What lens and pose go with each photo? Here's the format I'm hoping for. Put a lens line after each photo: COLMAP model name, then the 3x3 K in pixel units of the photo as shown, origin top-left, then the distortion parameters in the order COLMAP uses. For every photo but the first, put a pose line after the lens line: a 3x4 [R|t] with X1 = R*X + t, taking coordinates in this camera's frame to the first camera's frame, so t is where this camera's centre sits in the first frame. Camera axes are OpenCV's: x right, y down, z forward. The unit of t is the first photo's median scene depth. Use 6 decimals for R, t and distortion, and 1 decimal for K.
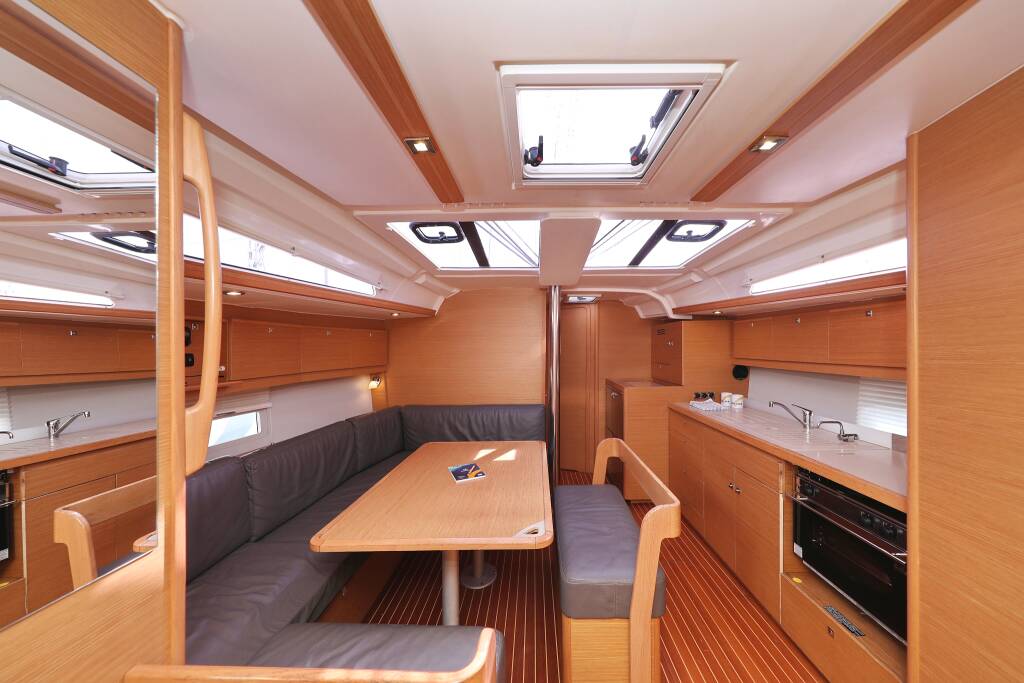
lens RADIAL K [[338.1, 0, 538.2], [0, 338.1, 351.8], [0, 0, 1]] dist [-0.013399, -0.000080]
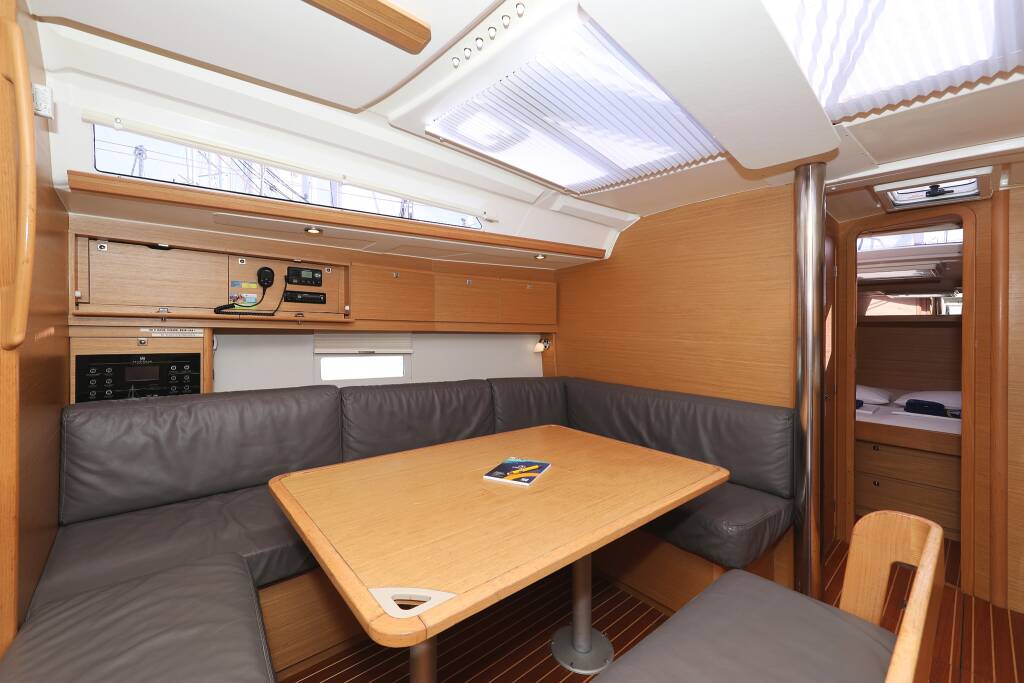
lens RADIAL K [[410.6, 0, 514.1], [0, 410.6, 326.6], [0, 0, 1]] dist [0.005296, 0.000566]
pose [[0.645905, 0.015953, -0.763251, 0.241071], [-0.027756, 0.999611, -0.002595, 0.052126], [0.762913, 0.022861, 0.646097, 0.312133]]
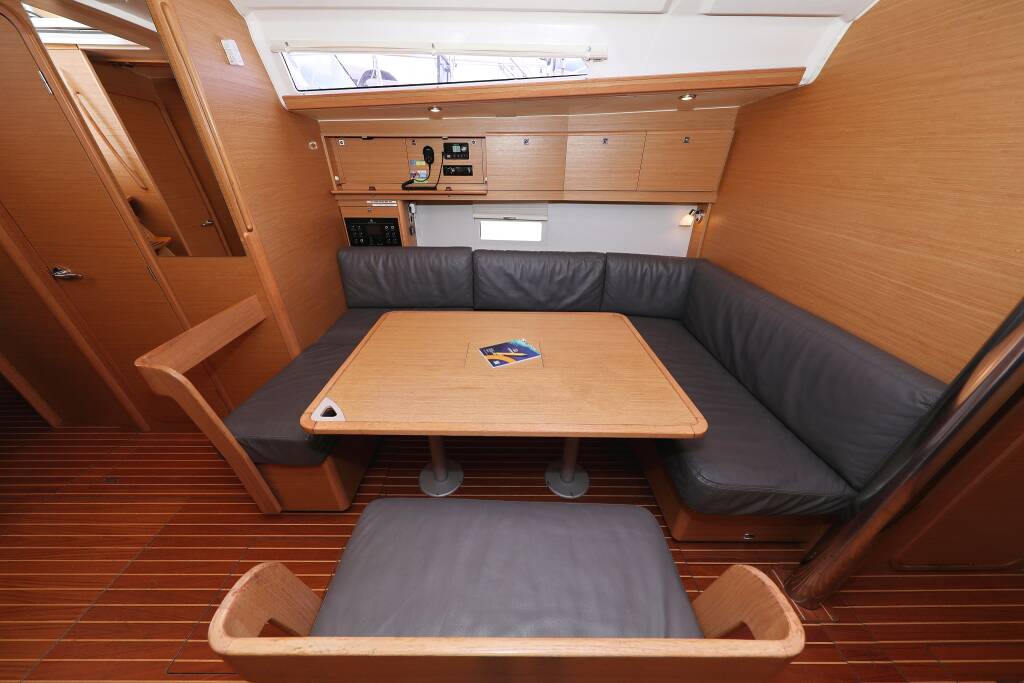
lens RADIAL K [[328.3, 0, 503.7], [0, 328.3, 359.5], [0, 0, 1]] dist [-0.000437, -0.000801]
pose [[-0.029554, 0.524034, -0.851184, 0.283762], [0.004472, 0.851617, 0.524146, -0.018766], [0.999553, 0.011684, -0.027512, 0.641671]]
